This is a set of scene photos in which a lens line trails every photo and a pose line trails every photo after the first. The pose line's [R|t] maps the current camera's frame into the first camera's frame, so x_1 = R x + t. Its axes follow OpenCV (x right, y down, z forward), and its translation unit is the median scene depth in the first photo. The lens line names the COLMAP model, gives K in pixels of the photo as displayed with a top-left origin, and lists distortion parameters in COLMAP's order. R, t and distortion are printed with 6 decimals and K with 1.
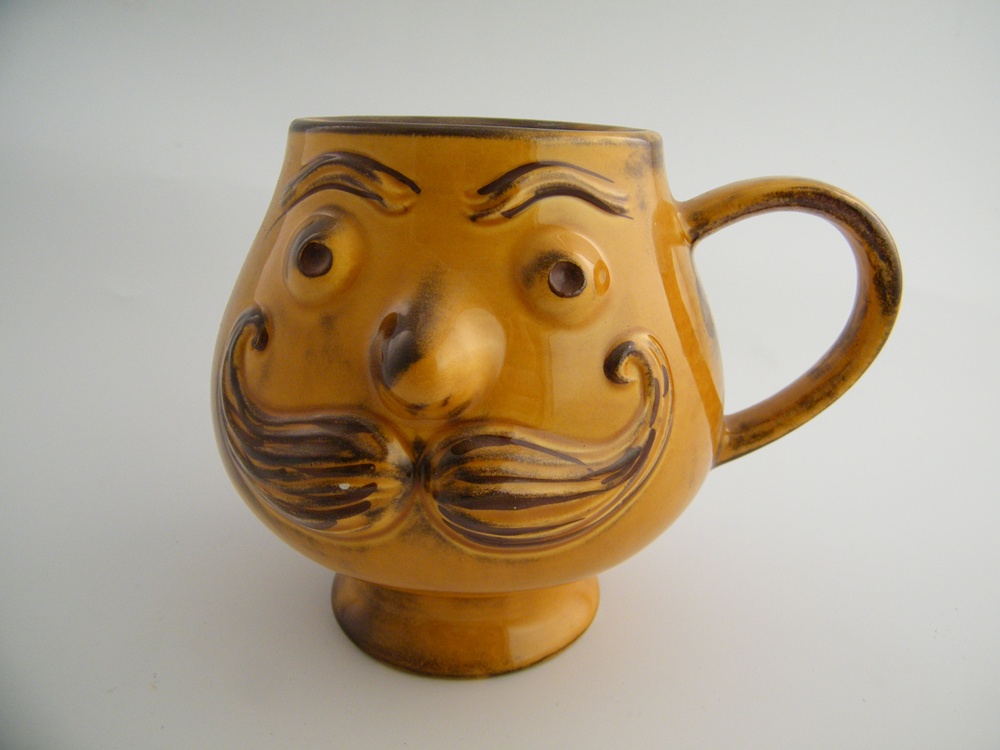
lens RADIAL K [[790.7, 0, 500.0], [0, 790.7, 375.0], [0, 0, 1]] dist [-0.097485, 0.000701]
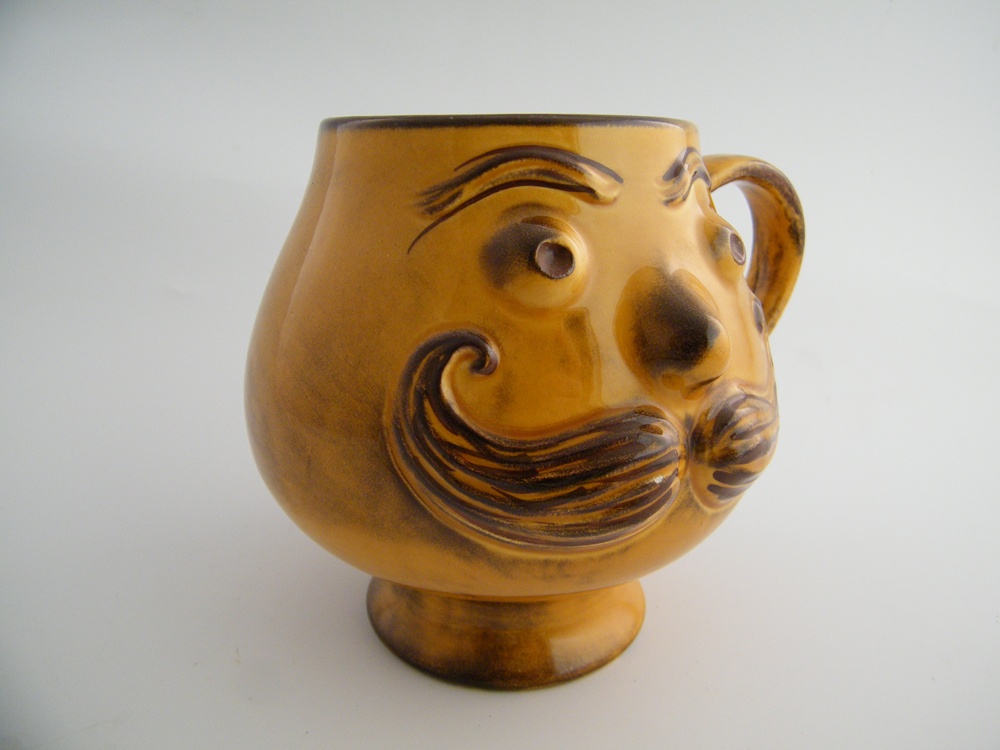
lens RADIAL K [[820.9, 0, 500.0], [0, 820.9, 375.0], [0, 0, 1]] dist [-0.156401, 0.002860]
pose [[0.774597, -0.211549, 0.596026, -0.890343], [0.220599, 0.973587, 0.058867, -0.086002], [-0.592736, 0.085885, 0.800805, 0.276593]]
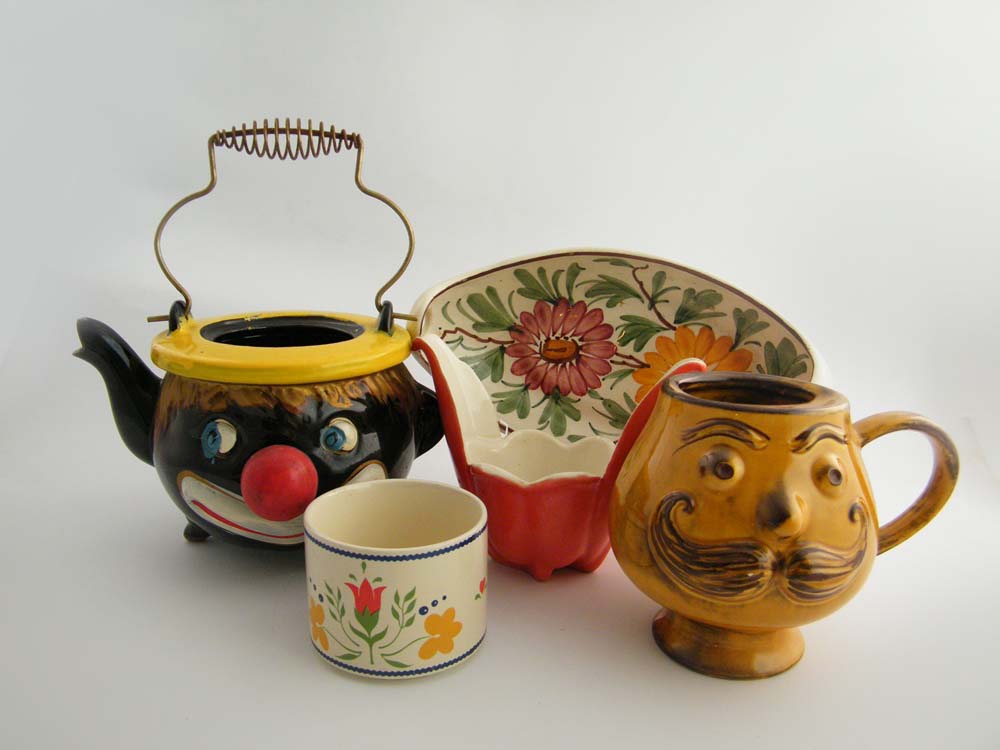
lens RADIAL K [[820.9, 0, 500.0], [0, 820.9, 375.0], [0, 0, 1]] dist [-0.156401, 0.002860]
pose [[0.998237, -0.013887, 0.057715, -0.981309], [0.021583, 0.990619, -0.134941, -0.121883], [-0.055300, 0.135949, 0.989171, -1.219915]]
